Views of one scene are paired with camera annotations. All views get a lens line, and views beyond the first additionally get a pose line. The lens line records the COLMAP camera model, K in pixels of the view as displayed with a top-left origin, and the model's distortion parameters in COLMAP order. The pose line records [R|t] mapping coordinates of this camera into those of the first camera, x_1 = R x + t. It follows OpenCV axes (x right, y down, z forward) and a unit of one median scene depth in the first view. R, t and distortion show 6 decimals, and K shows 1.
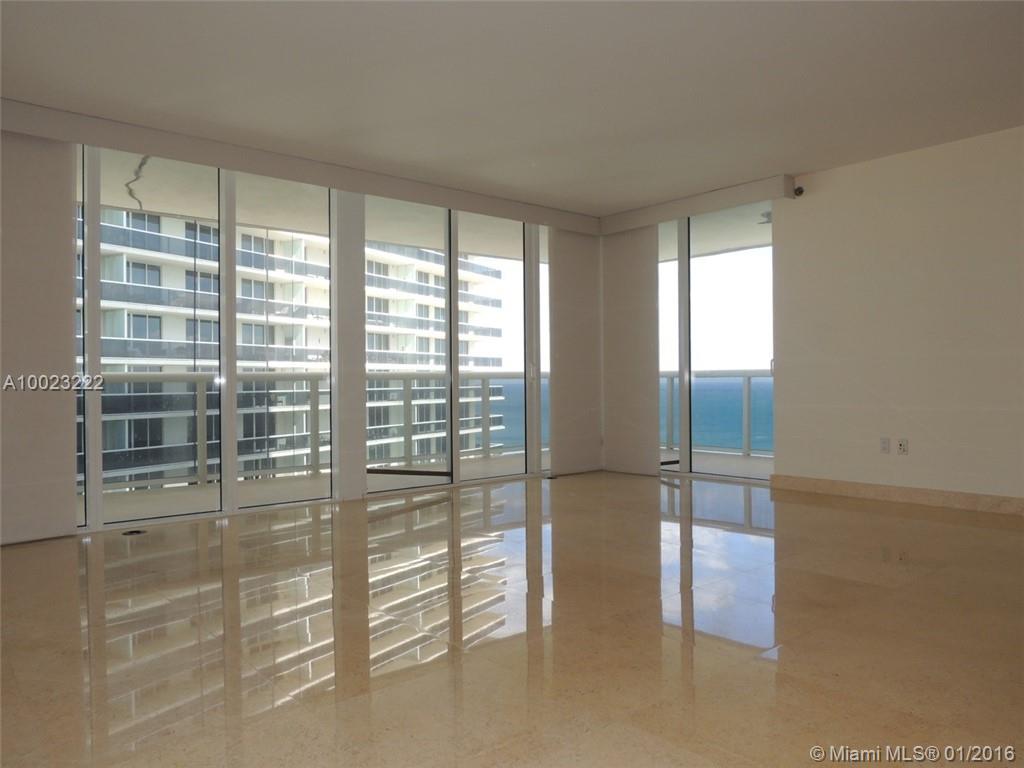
lens RADIAL K [[730.0, 0, 516.2], [0, 730.0, 390.3], [0, 0, 1]] dist [-0.024937, 0.005771]
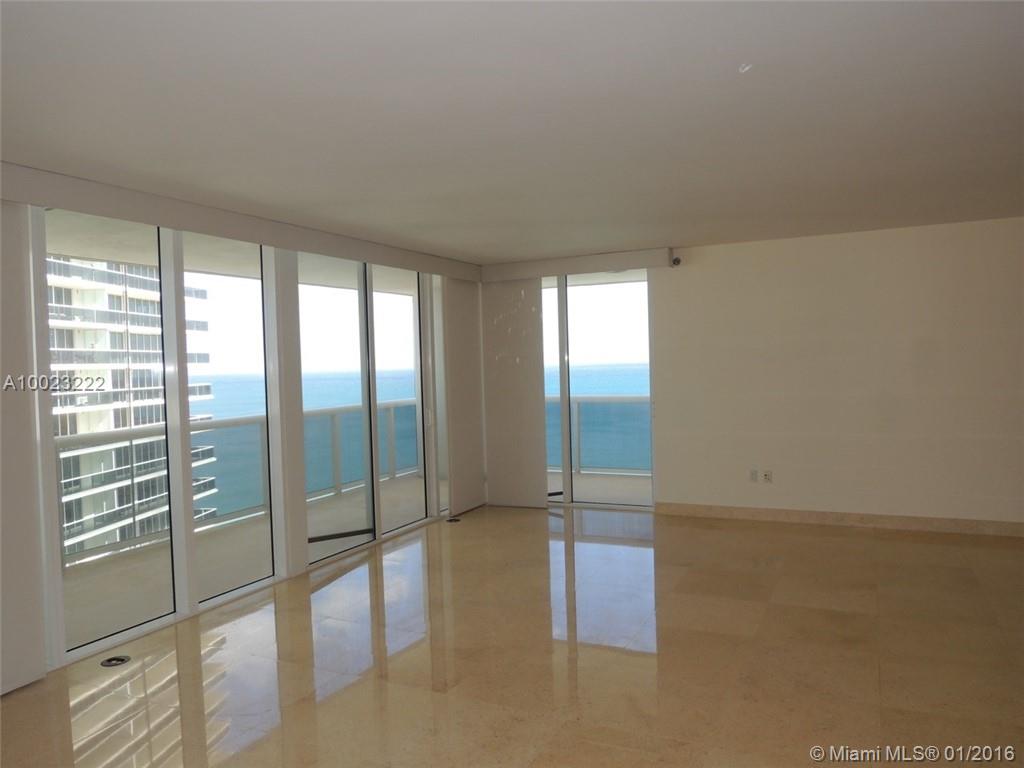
lens RADIAL K [[730.0, 0, 526.9], [0, 730.0, 394.5], [0, 0, 1]] dist [-0.024937, 0.005771]
pose [[0.919326, -0.035617, 0.391881, -0.278618], [0.028108, 0.999295, 0.024884, -0.088724], [-0.392491, -0.011862, 0.919679, 0.010710]]
